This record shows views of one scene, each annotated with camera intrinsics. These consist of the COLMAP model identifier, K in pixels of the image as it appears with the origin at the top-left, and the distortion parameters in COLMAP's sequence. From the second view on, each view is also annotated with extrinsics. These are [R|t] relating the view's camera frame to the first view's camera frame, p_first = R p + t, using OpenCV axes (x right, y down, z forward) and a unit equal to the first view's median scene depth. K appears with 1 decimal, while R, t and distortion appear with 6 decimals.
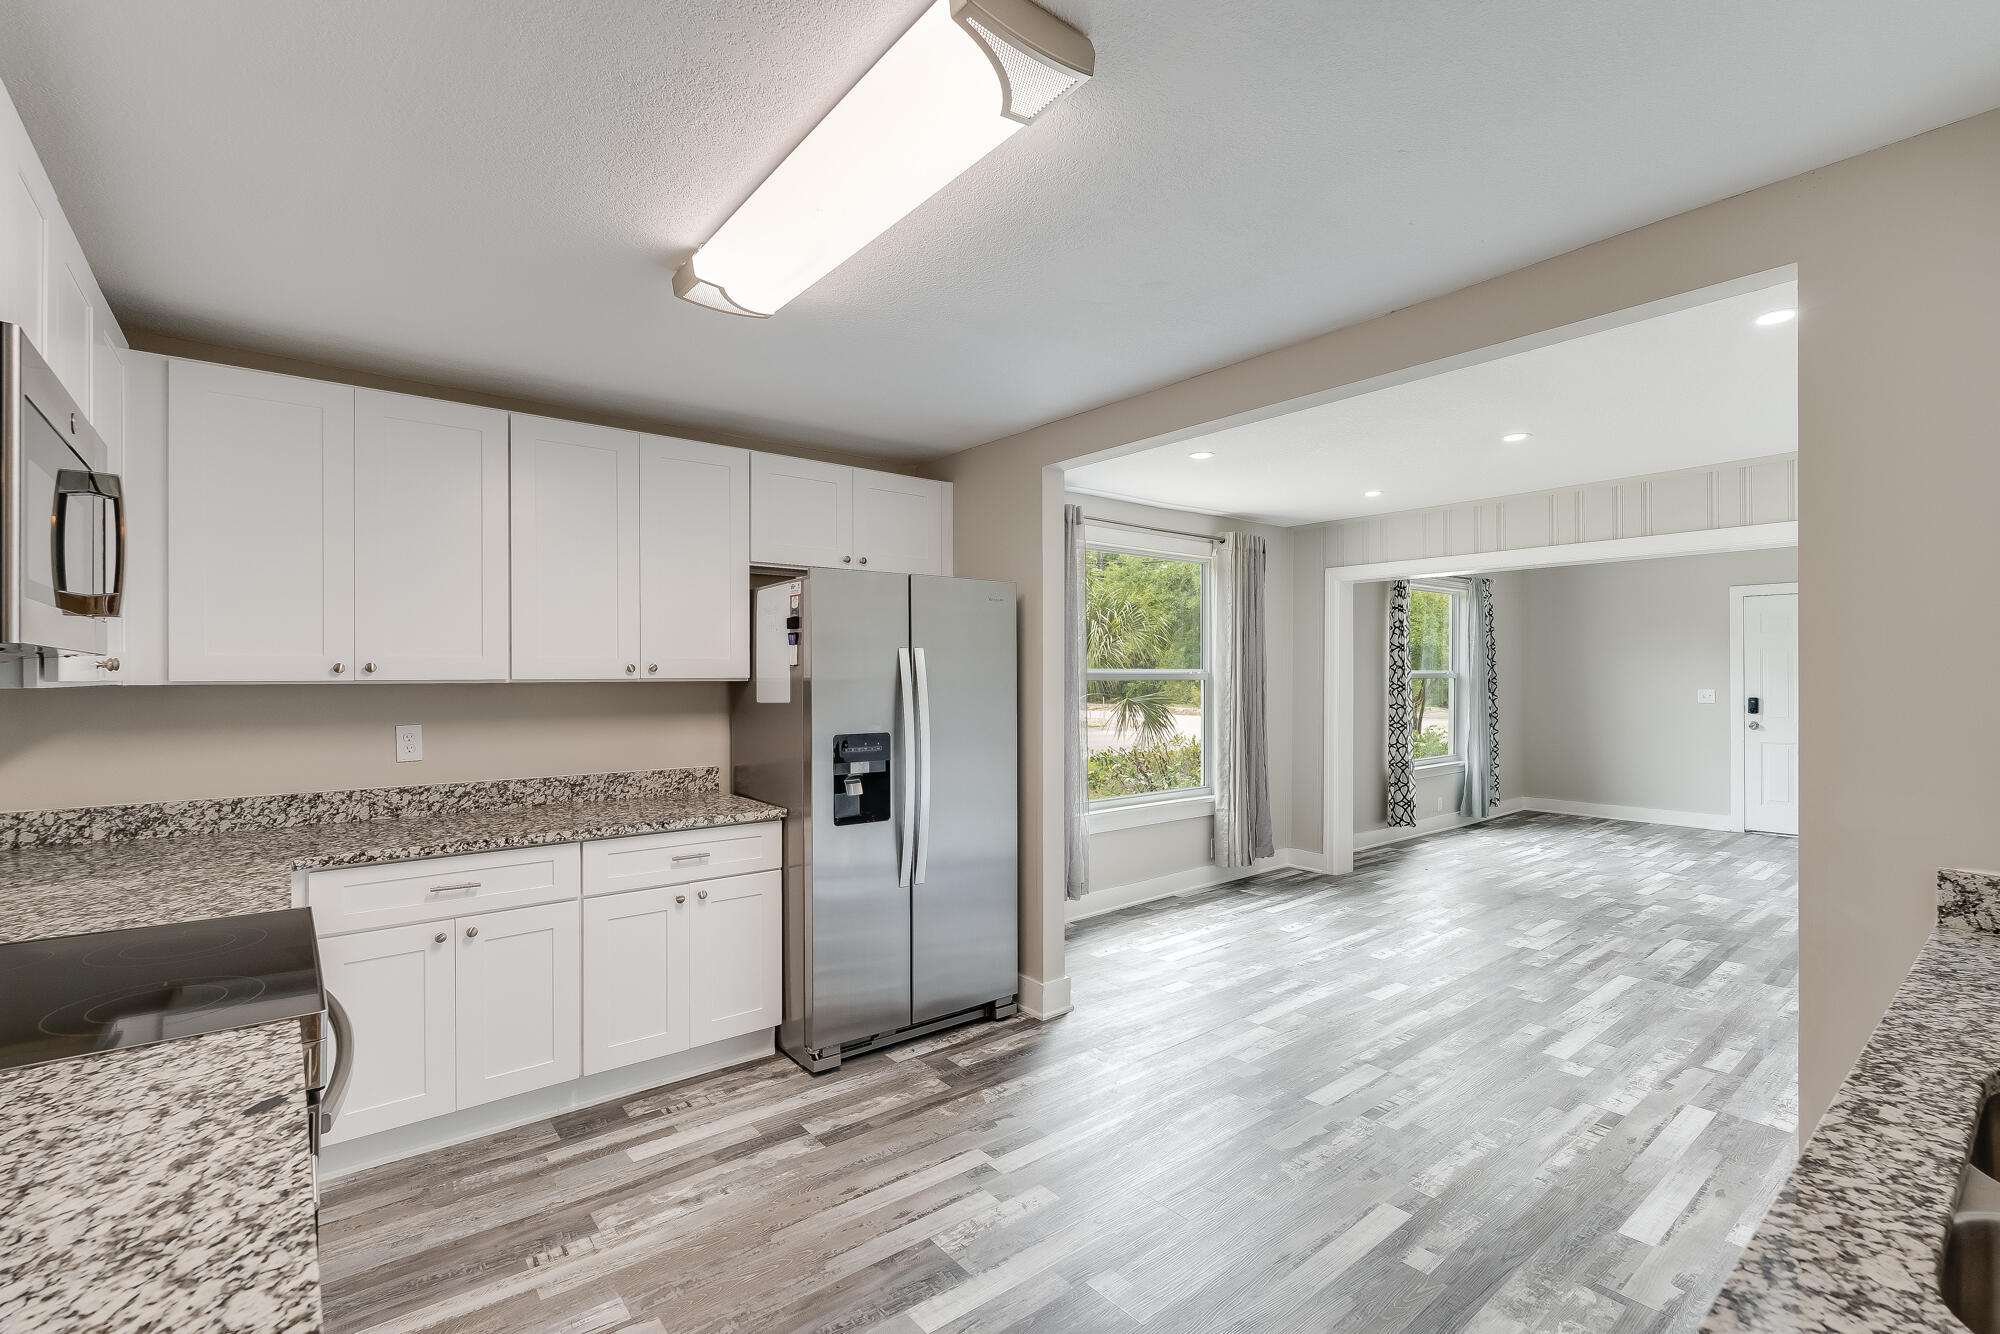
lens RADIAL K [[886.2, 0, 978.9], [0, 886.2, 680.2], [0, 0, 1]] dist [-0.006945, 0.002781]
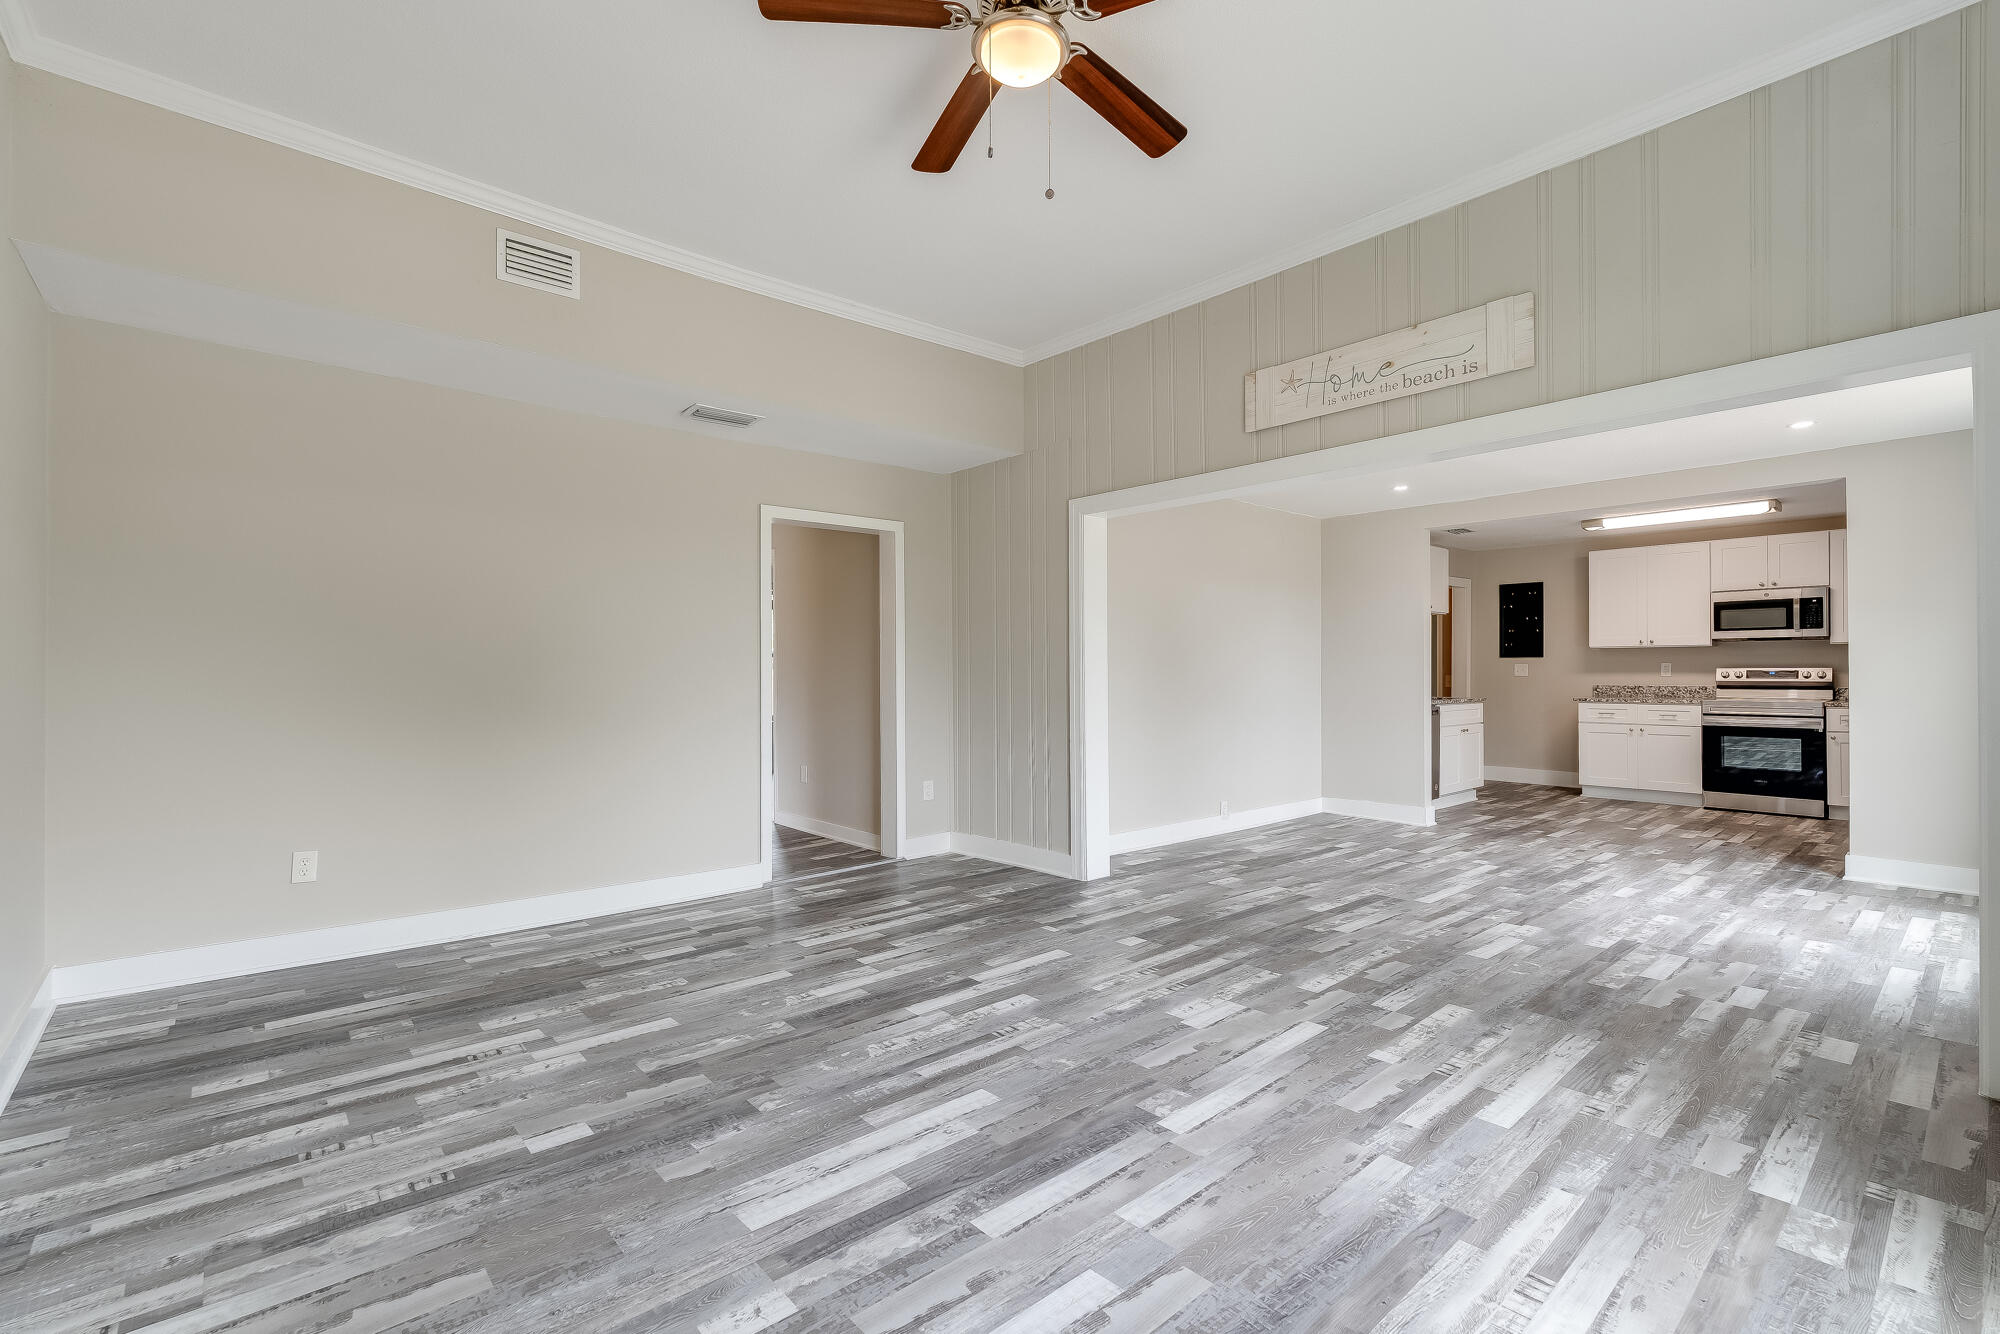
lens RADIAL K [[886.2, 0, 992.4], [0, 886.2, 669.6], [0, 0, 1]] dist [-0.006945, 0.002781]
pose [[-0.998958, 0.004954, -0.045368, 1.579930], [0.004697, 0.999972, 0.005764, 0.046916], [0.045396, 0.005545, -0.998954, 2.480203]]
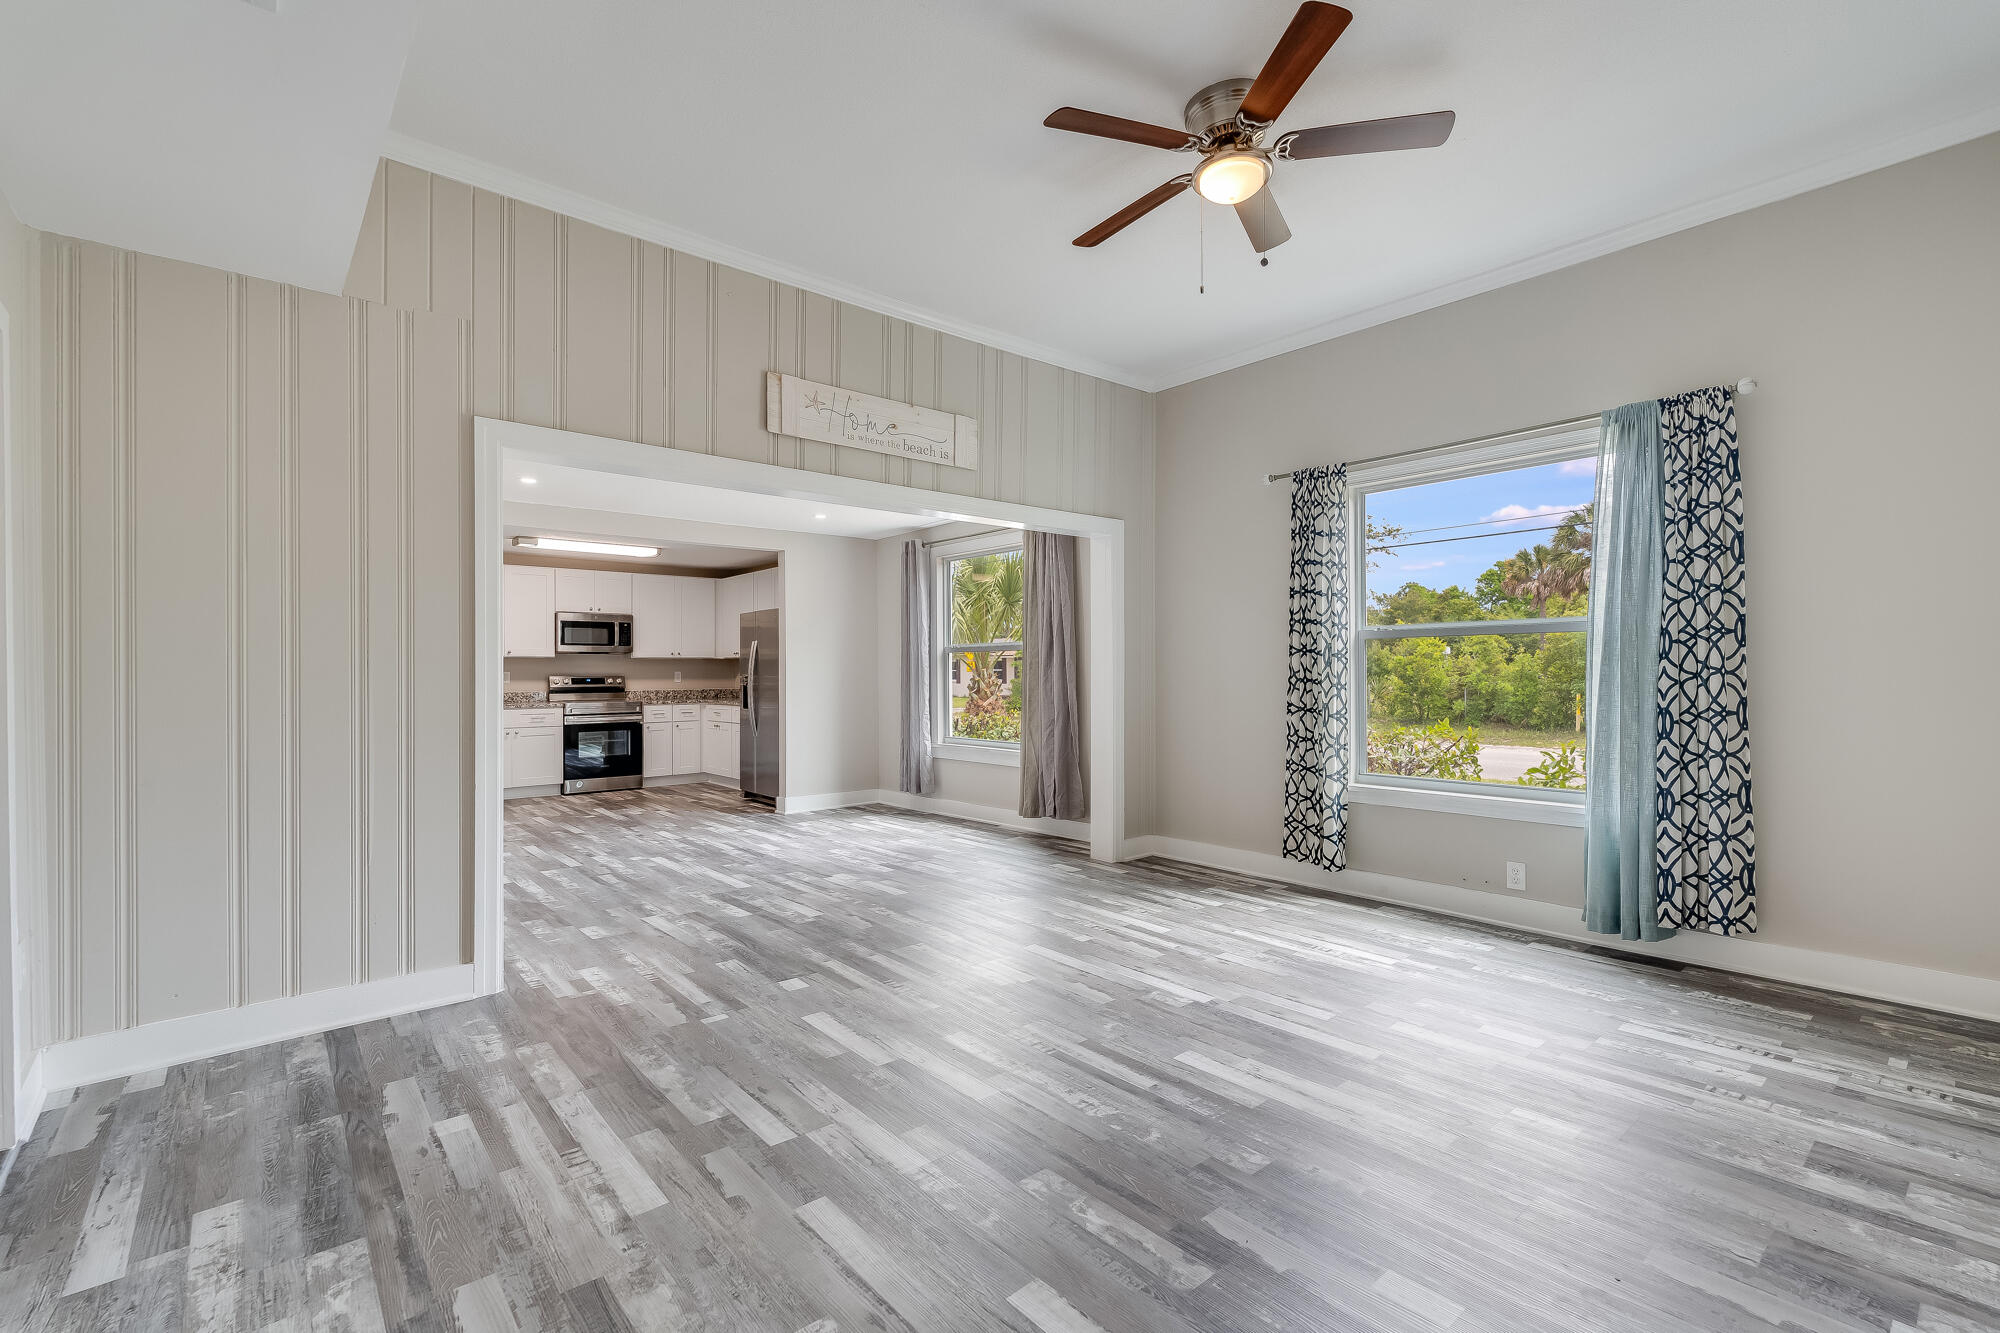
lens RADIAL K [[886.2, 0, 1015.6], [0, 886.2, 662.5], [0, 0, 1]] dist [-0.006945, 0.002781]
pose [[0.042155, -0.011712, -0.999042, 2.349874], [-0.002905, 0.999926, -0.011845, 0.051578], [0.999107, 0.003402, 0.042117, 1.575545]]
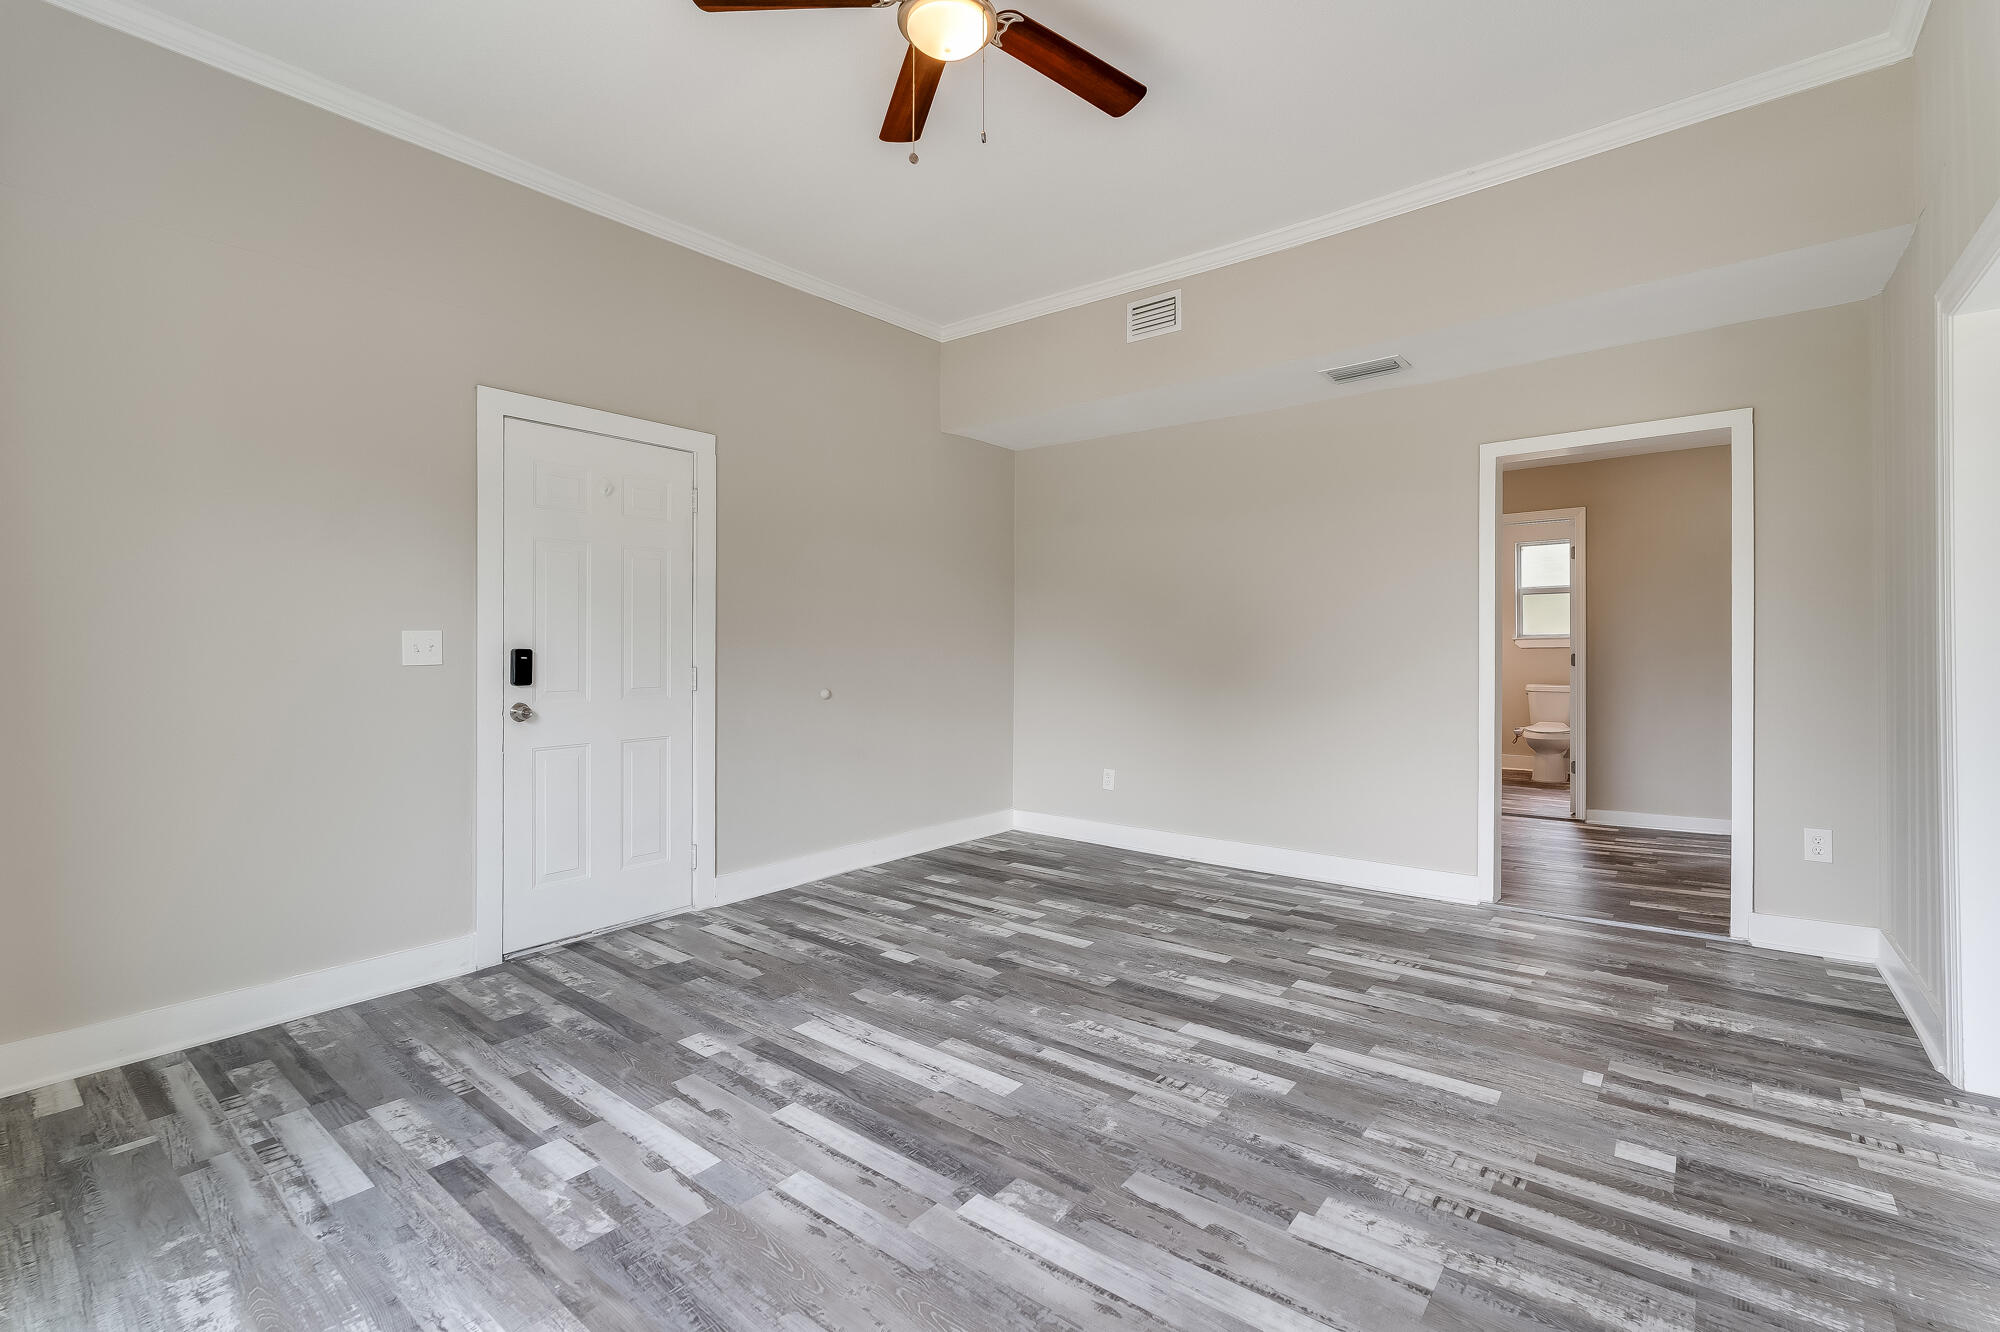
lens RADIAL K [[886.2, 0, 1010.3], [0, 886.2, 651.3], [0, 0, 1]] dist [-0.006945, 0.002781]
pose [[-0.224177, 0.002762, 0.974544, 0.874029], [0.014032, 0.999901, 0.000395, 0.053319], [-0.974447, 0.013764, -0.224194, 1.914505]]
